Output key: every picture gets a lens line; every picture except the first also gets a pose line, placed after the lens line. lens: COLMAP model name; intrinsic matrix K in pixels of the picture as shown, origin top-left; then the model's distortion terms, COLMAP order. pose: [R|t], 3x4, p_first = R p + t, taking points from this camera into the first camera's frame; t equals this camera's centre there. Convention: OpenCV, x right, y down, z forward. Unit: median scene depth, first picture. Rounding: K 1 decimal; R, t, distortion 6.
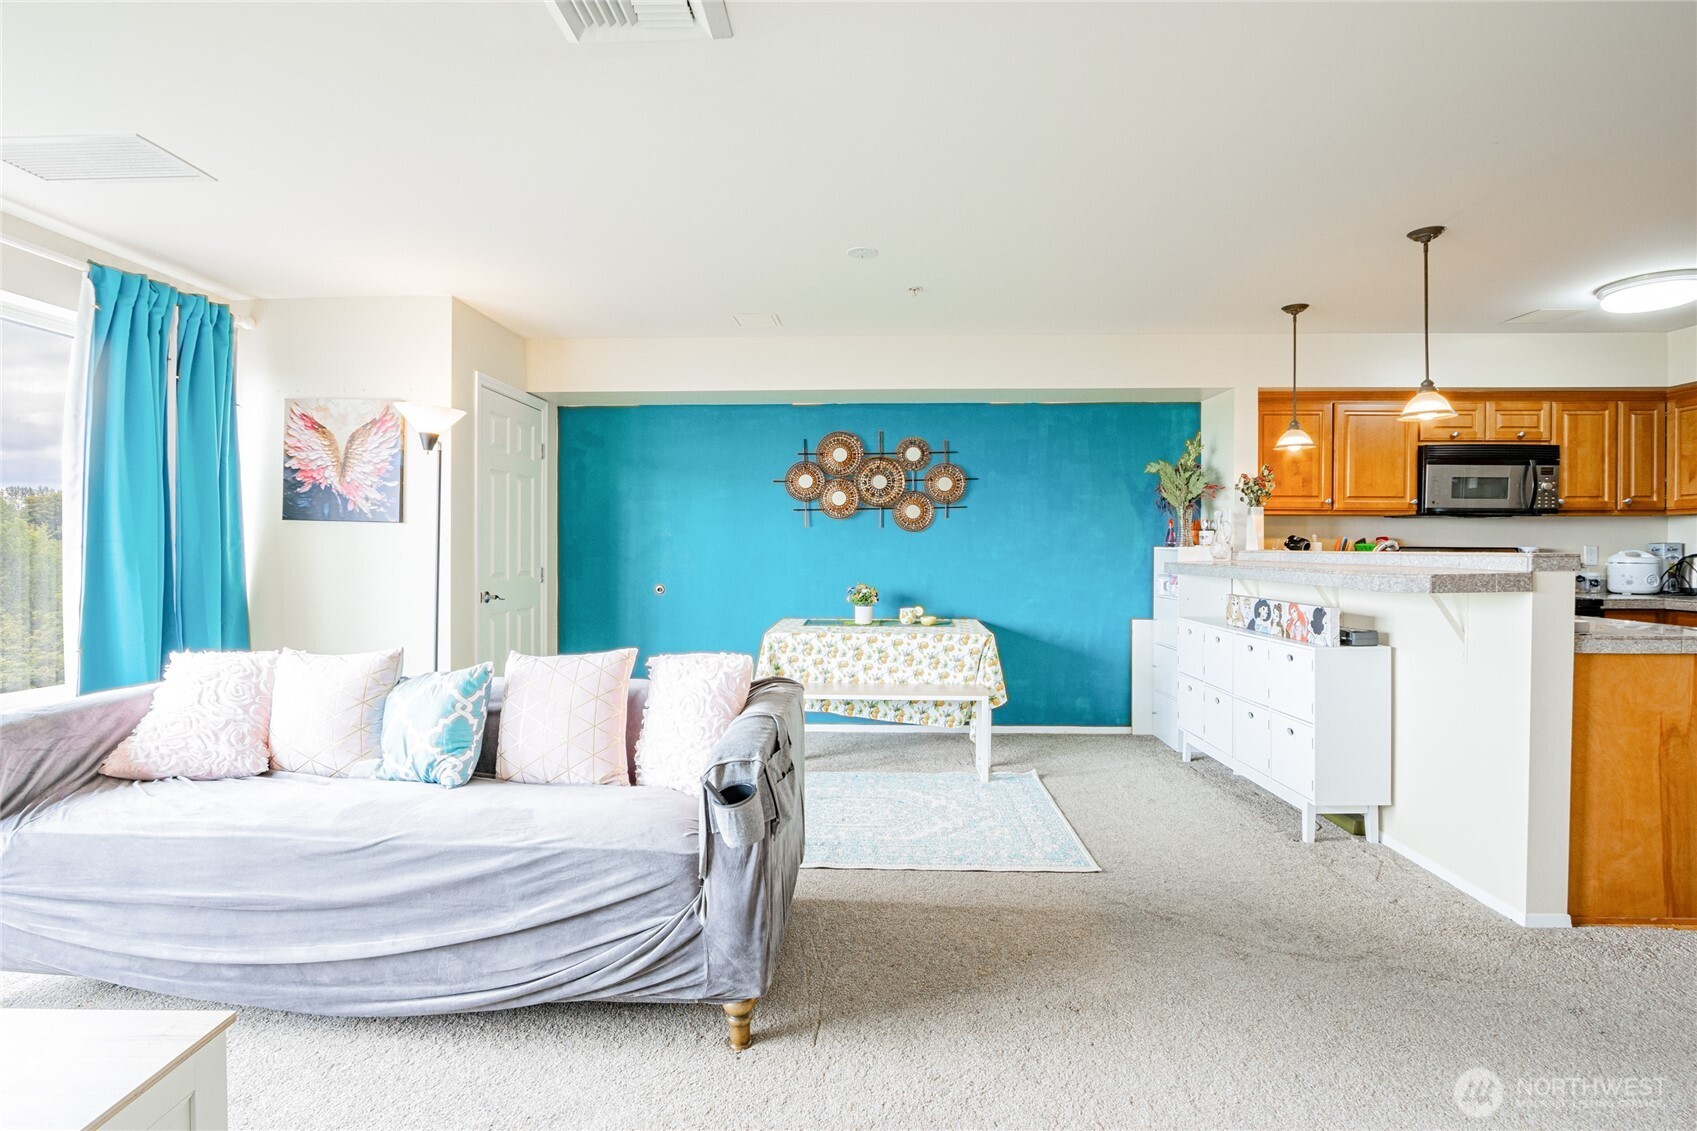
lens RADIAL K [[791.9, 0, 838.0], [0, 791.9, 560.7], [0, 0, 1]] dist [-0.023233, 0.005250]
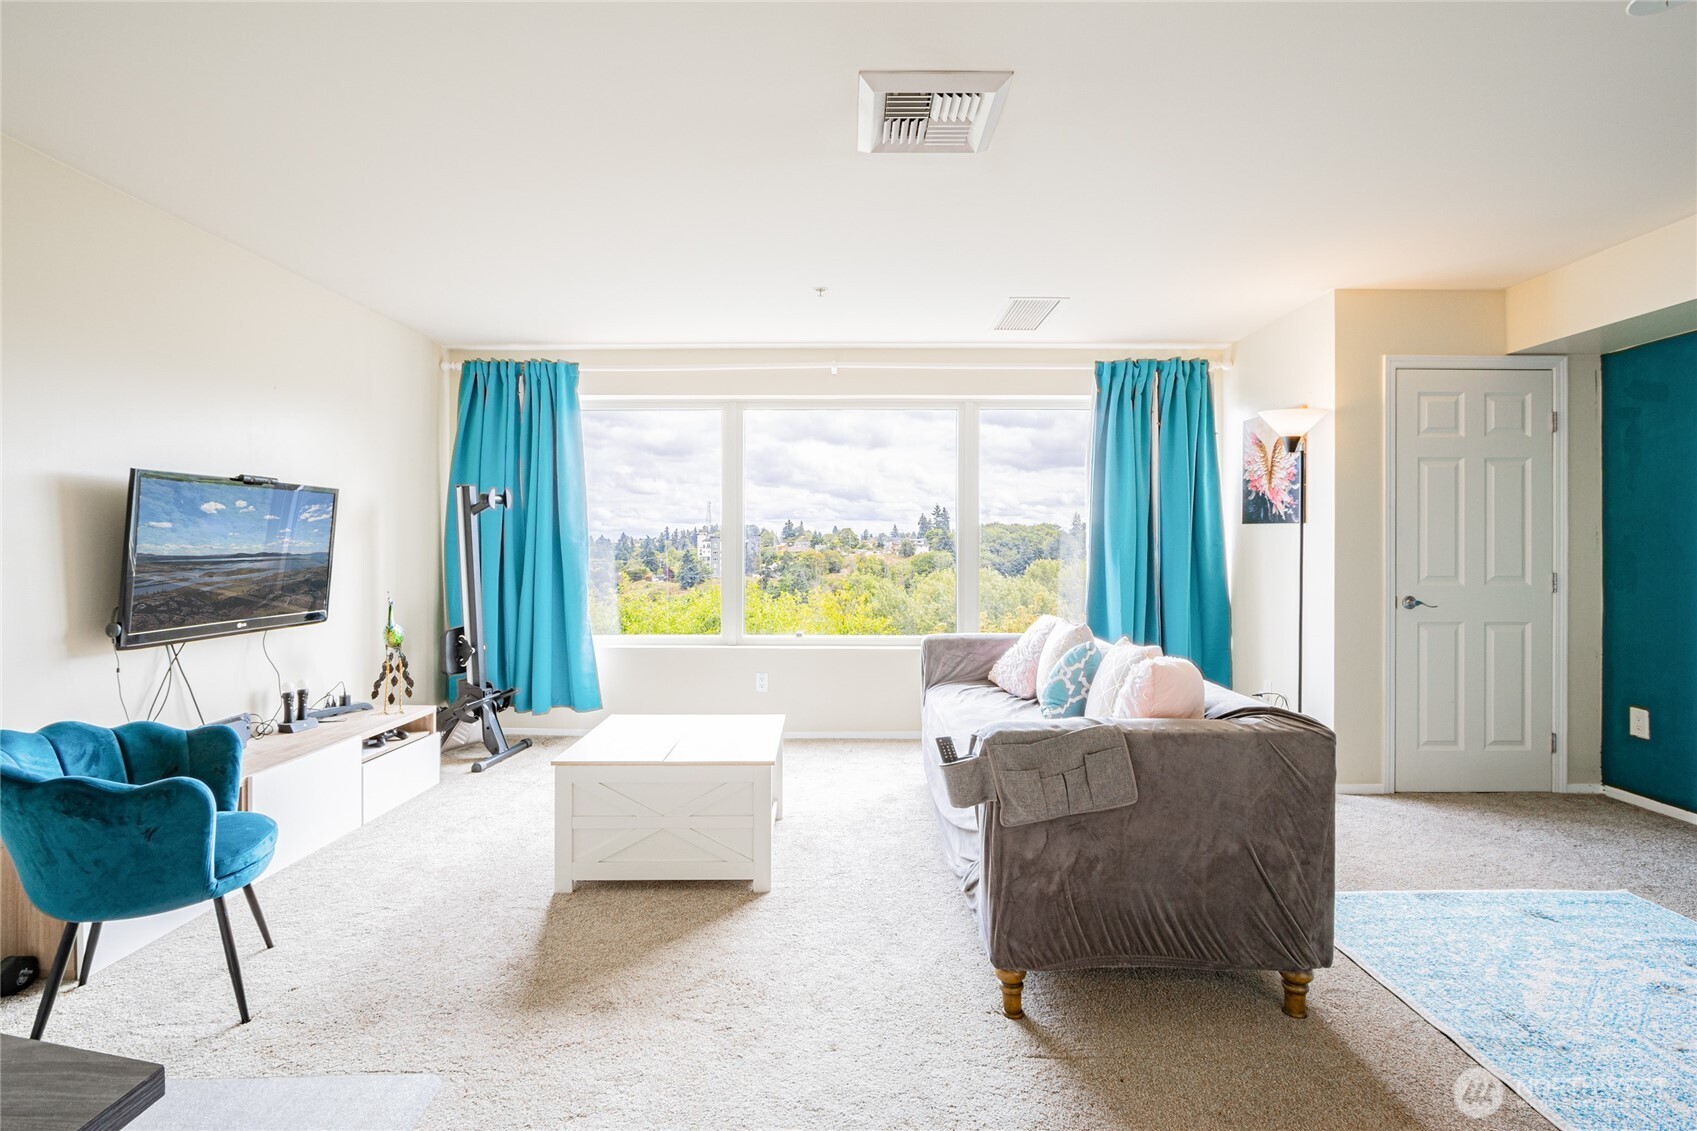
lens RADIAL K [[791.9, 0, 844.6], [0, 791.9, 544.0], [0, 0, 1]] dist [-0.023233, 0.005250]
pose [[0.025804, -0.006940, -0.999643, 0.394477], [-0.016216, 0.999841, -0.007360, -0.002727], [0.999535, 0.016400, 0.025687, 0.311244]]
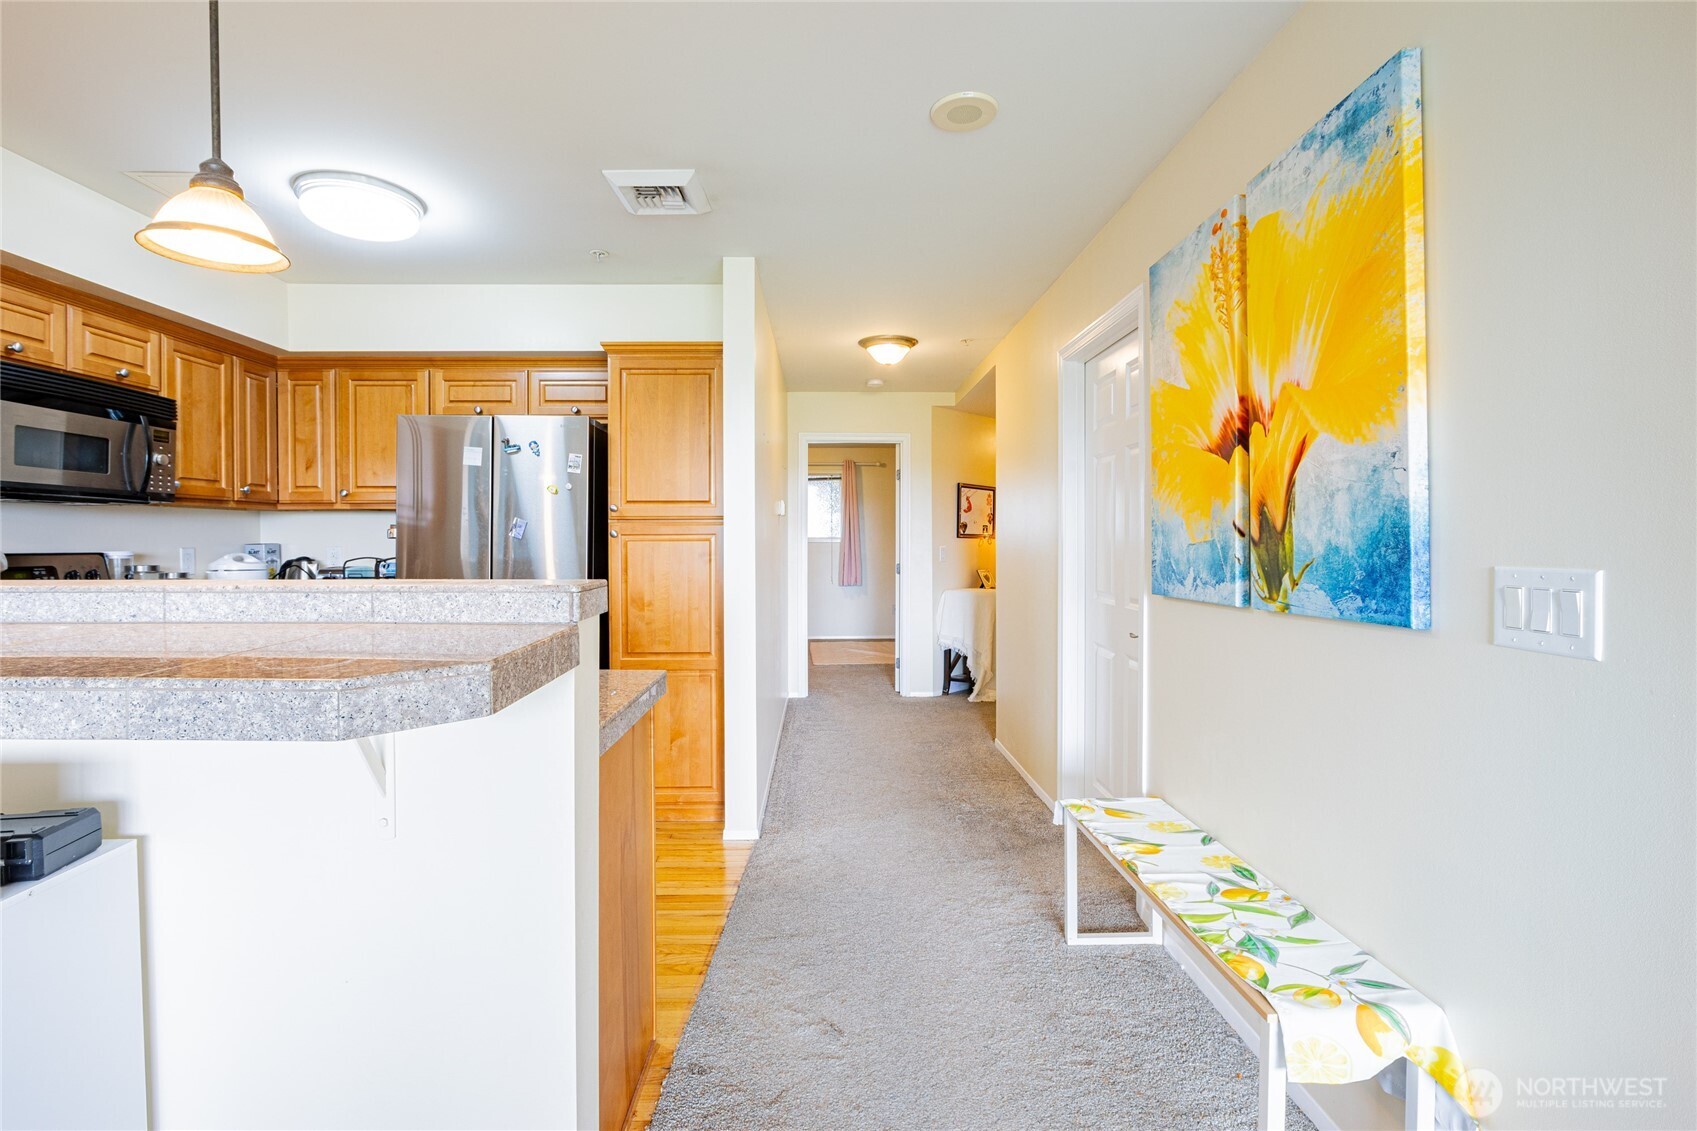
lens RADIAL K [[791.9, 0, 835.0], [0, 791.9, 551.7], [0, 0, 1]] dist [-0.023233, 0.005250]
pose [[-0.057326, -0.015531, 0.998235, 0.218126], [0.016951, 0.999720, 0.016527, -0.018930], [-0.998212, 0.017868, -0.057046, 0.471694]]
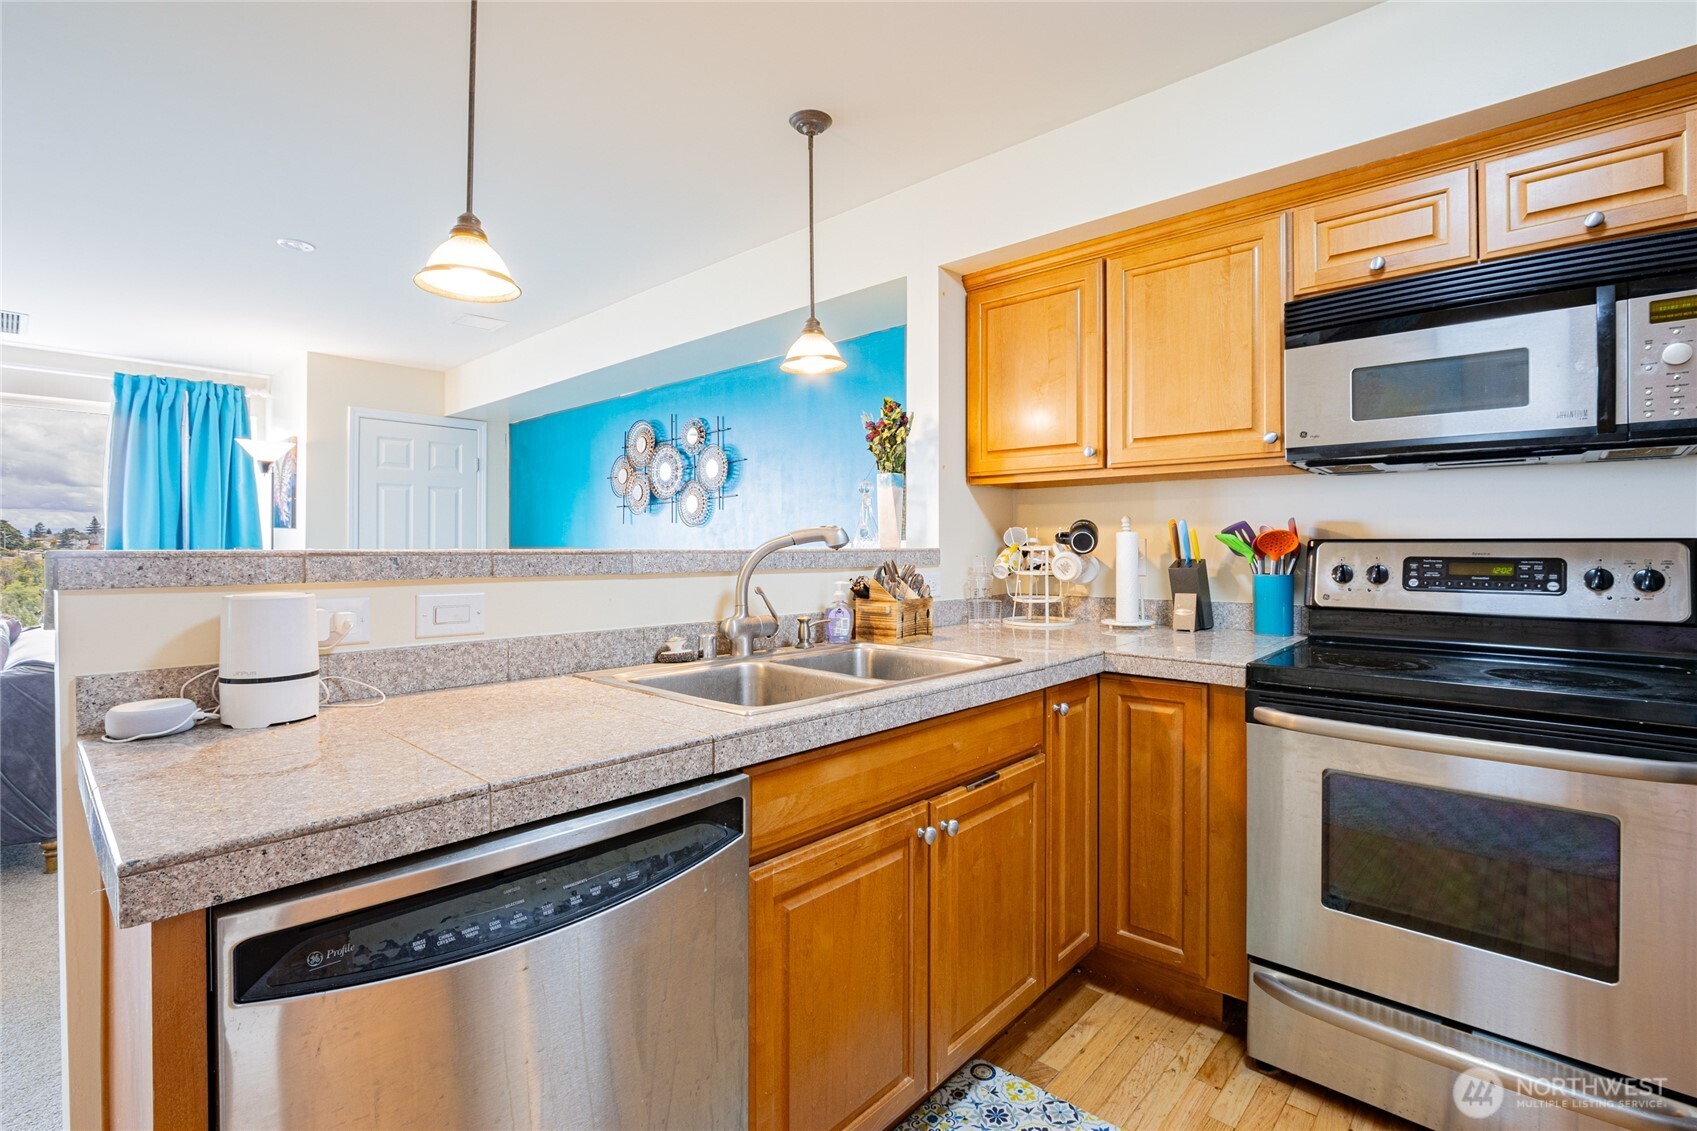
lens RADIAL K [[791.9, 0, 849.5], [0, 791.9, 540.4], [0, 0, 1]] dist [-0.023233, 0.005250]
pose [[0.755455, -0.008759, -0.655142, 0.857571], [-0.009110, 0.999674, -0.023870, -0.004733], [0.655137, 0.024001, 0.755129, 0.521805]]
